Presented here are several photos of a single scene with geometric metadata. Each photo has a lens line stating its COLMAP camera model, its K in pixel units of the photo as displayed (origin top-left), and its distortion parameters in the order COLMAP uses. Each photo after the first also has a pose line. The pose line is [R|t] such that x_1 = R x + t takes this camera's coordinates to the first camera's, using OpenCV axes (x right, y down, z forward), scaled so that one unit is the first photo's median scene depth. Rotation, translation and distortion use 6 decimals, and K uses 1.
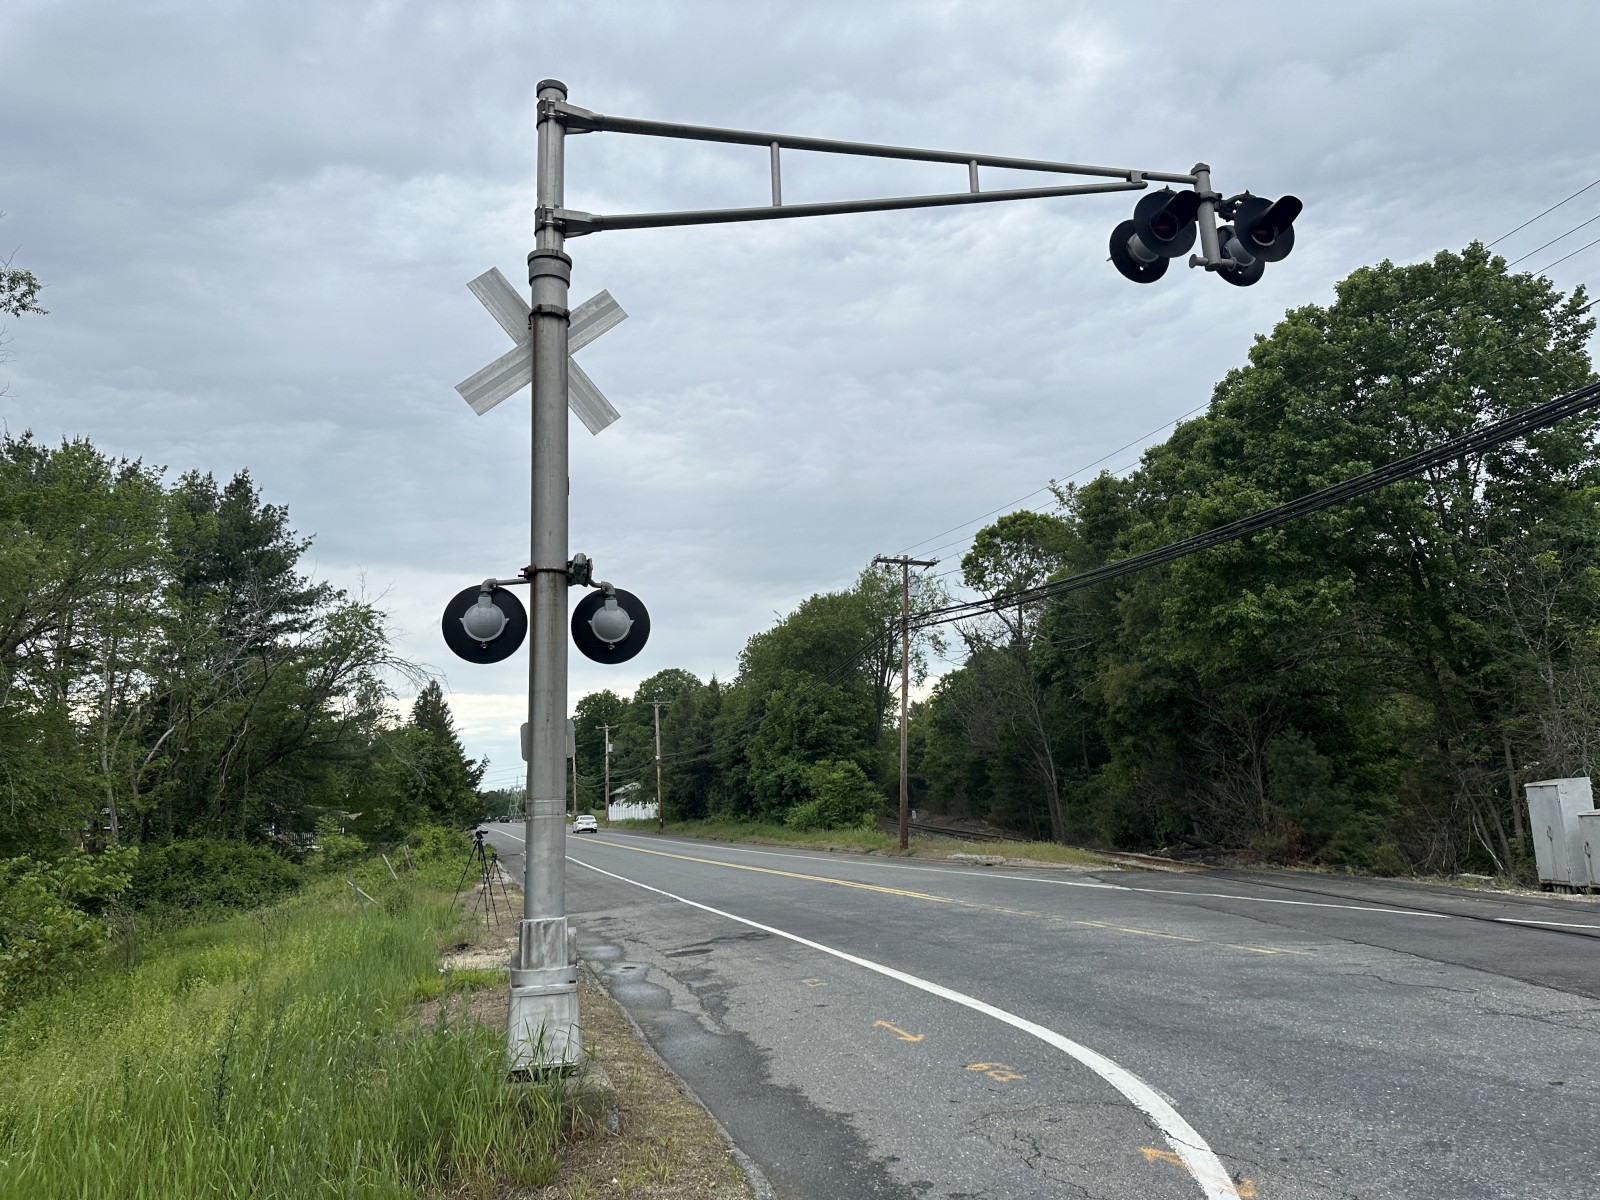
lens RADIAL K [[1095.5, 0, 748.5], [0, 1095.5, 603.3], [0, 0, 1]] dist [0.005189, -0.030262]
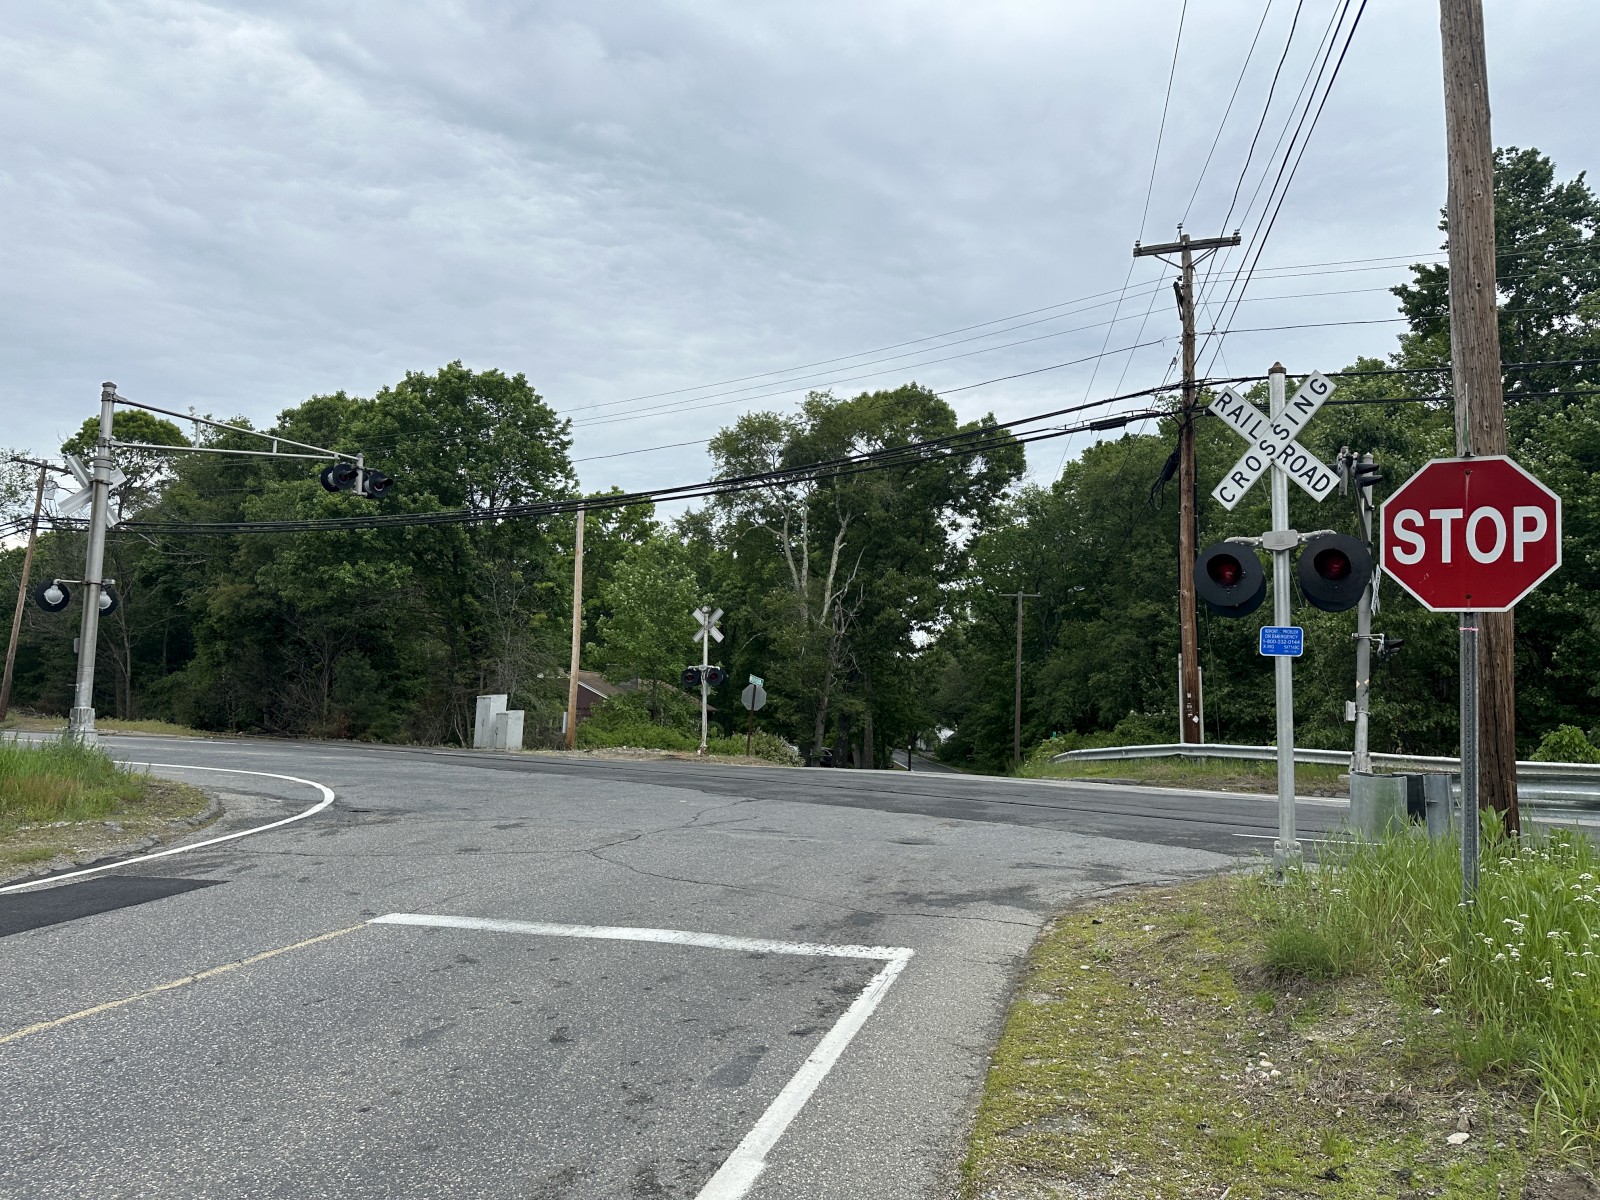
lens RADIAL K [[1108.2, 0, 796.2], [0, 1108.2, 604.8], [0, 0, 1]] dist [0.102781, -0.136612]
pose [[0.667558, 0.128334, 0.733414, -0.183679], [-0.190993, 0.981589, 0.002083, -0.051138], [-0.719644, -0.141468, 0.679779, -0.362217]]
